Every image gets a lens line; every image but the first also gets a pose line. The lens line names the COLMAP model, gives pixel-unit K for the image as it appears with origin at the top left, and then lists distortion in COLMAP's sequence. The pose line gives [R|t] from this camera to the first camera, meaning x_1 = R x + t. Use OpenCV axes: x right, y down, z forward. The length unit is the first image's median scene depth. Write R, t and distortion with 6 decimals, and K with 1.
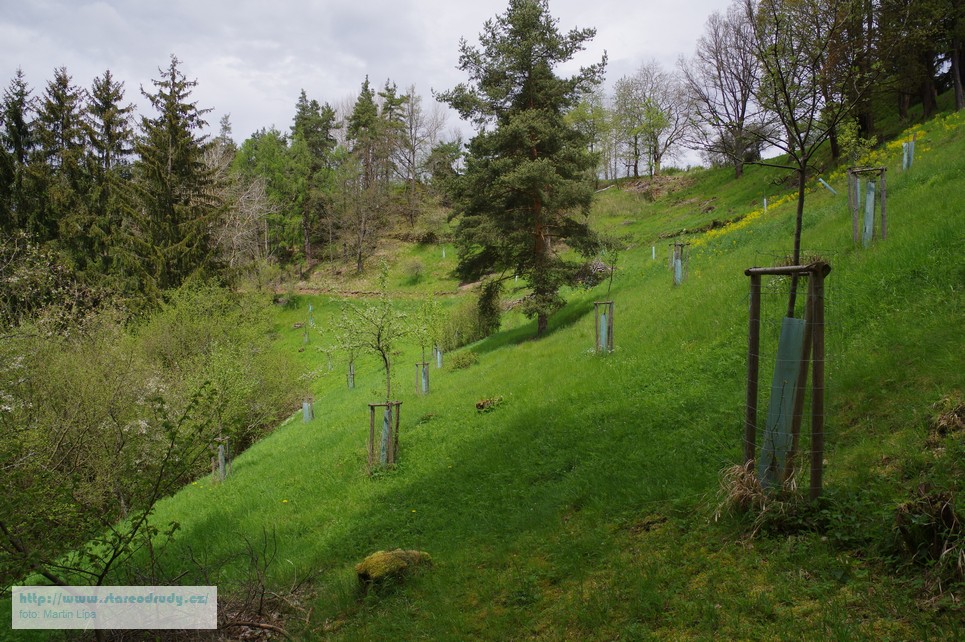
lens RADIAL K [[655.6, 0, 479.3], [0, 655.6, 346.1], [0, 0, 1]] dist [-0.117794, 0.062746]
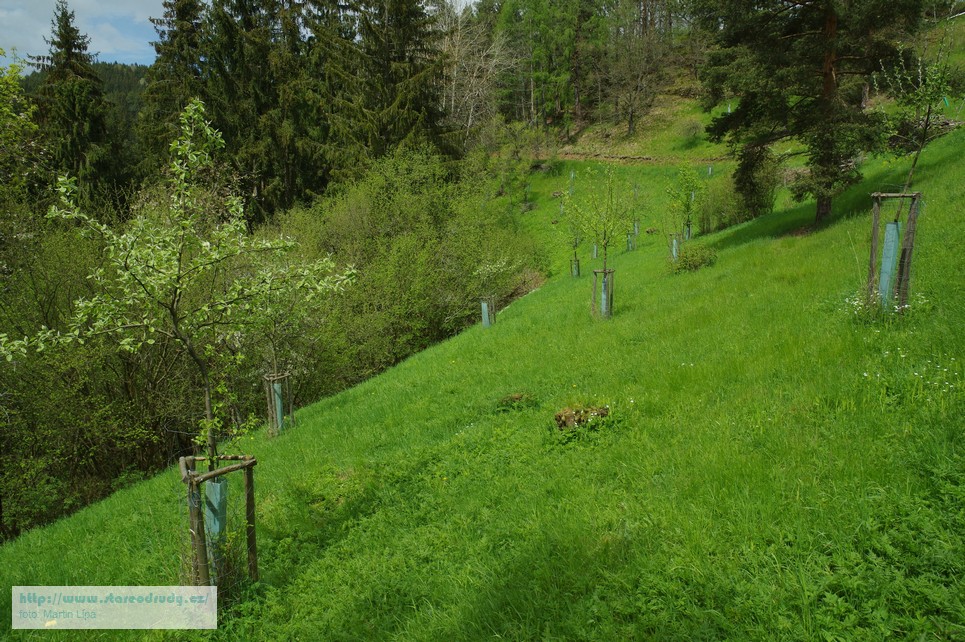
lens RADIAL K [[655.6, 0, 479.3], [0, 655.6, 346.1], [0, 0, 1]] dist [-0.117794, 0.062746]
pose [[0.908070, 0.099702, -0.406778, 0.042735], [-0.015359, 0.978526, 0.205552, -0.018383], [0.418537, -0.180408, 0.890101, 0.178685]]
